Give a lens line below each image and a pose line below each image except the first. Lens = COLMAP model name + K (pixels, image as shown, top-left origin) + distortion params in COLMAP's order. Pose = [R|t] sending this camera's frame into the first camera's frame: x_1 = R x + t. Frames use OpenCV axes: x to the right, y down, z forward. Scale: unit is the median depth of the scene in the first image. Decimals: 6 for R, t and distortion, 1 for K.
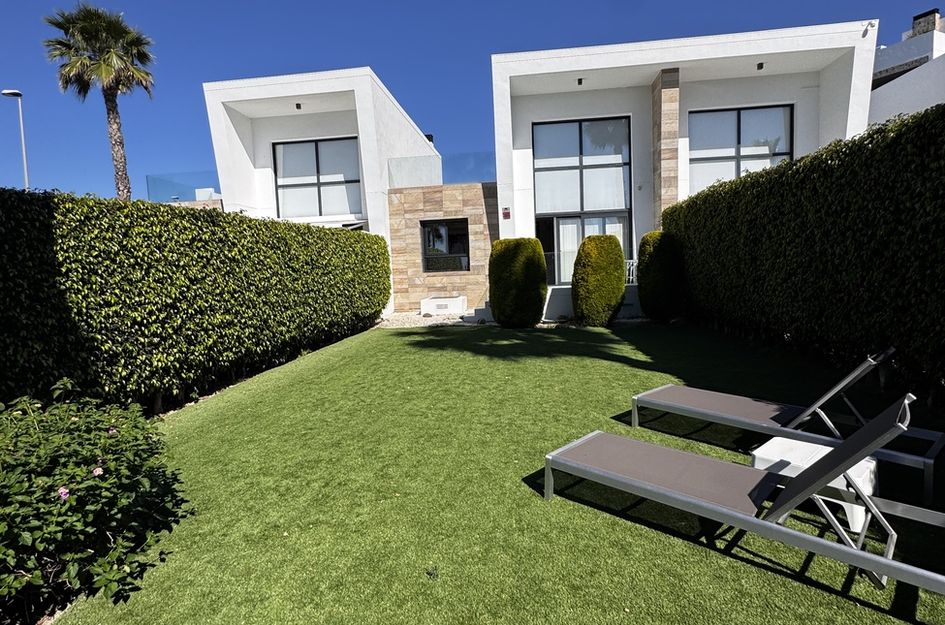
lens RADIAL K [[503.5, 0, 474.0], [0, 503.5, 315.1], [0, 0, 1]] dist [-0.004643, 0.001437]
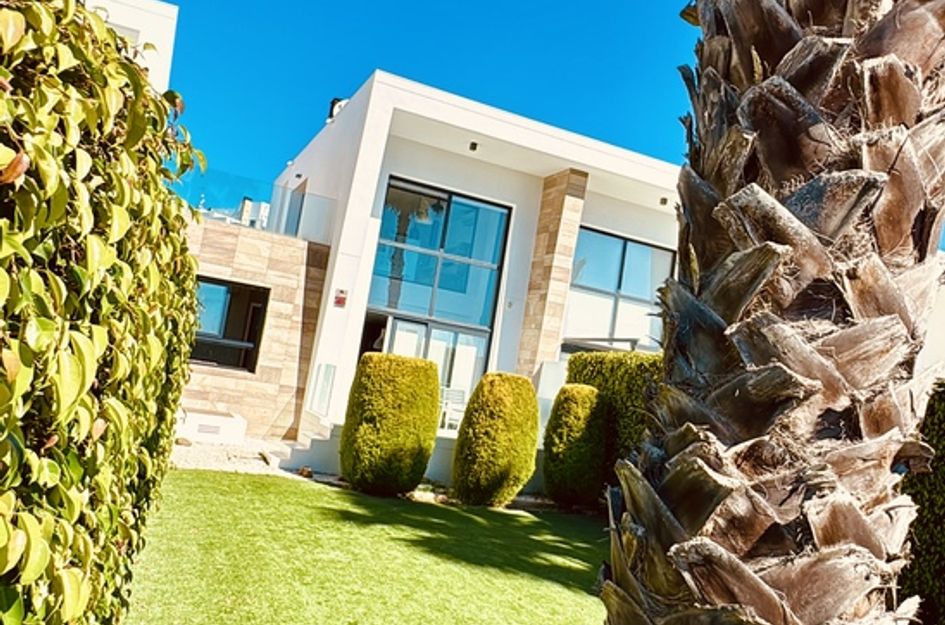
lens RADIAL K [[770.2, 0, 478.8], [0, 770.2, 320.0], [0, 0, 1]] dist [-0.005739, 0.003469]
pose [[0.841993, 0.216395, 0.494187, -0.270755], [-0.145653, 0.973195, -0.177979, -0.027026], [-0.519454, 0.077877, 0.850942, 0.077415]]
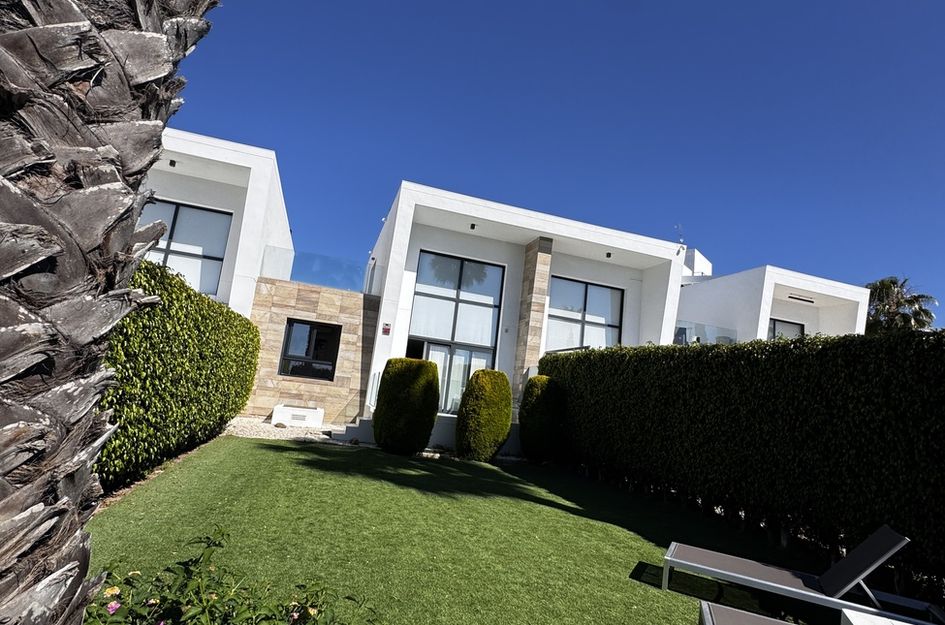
lens RADIAL K [[503.5, 0, 474.6], [0, 503.5, 314.8], [0, 0, 1]] dist [-0.004643, 0.001437]
pose [[0.904306, 0.208174, 0.372684, -0.152719], [-0.115631, 0.959848, -0.255579, 0.000245], [-0.410925, 0.188028, 0.892068, 0.055613]]
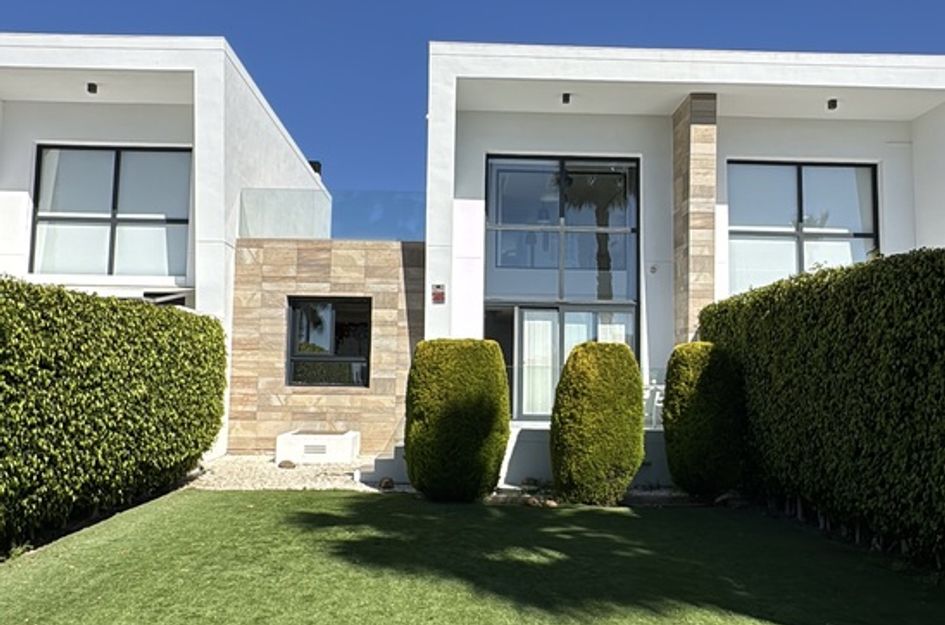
lens RADIAL K [[770.2, 0, 473.7], [0, 770.2, 315.4], [0, 0, 1]] dist [-0.005739, 0.003469]
pose [[0.988924, 0.068199, 0.131826, -0.012631], [-0.044716, 0.983815, -0.173520, -0.023005], [-0.141527, 0.165704, 0.975967, 0.117457]]
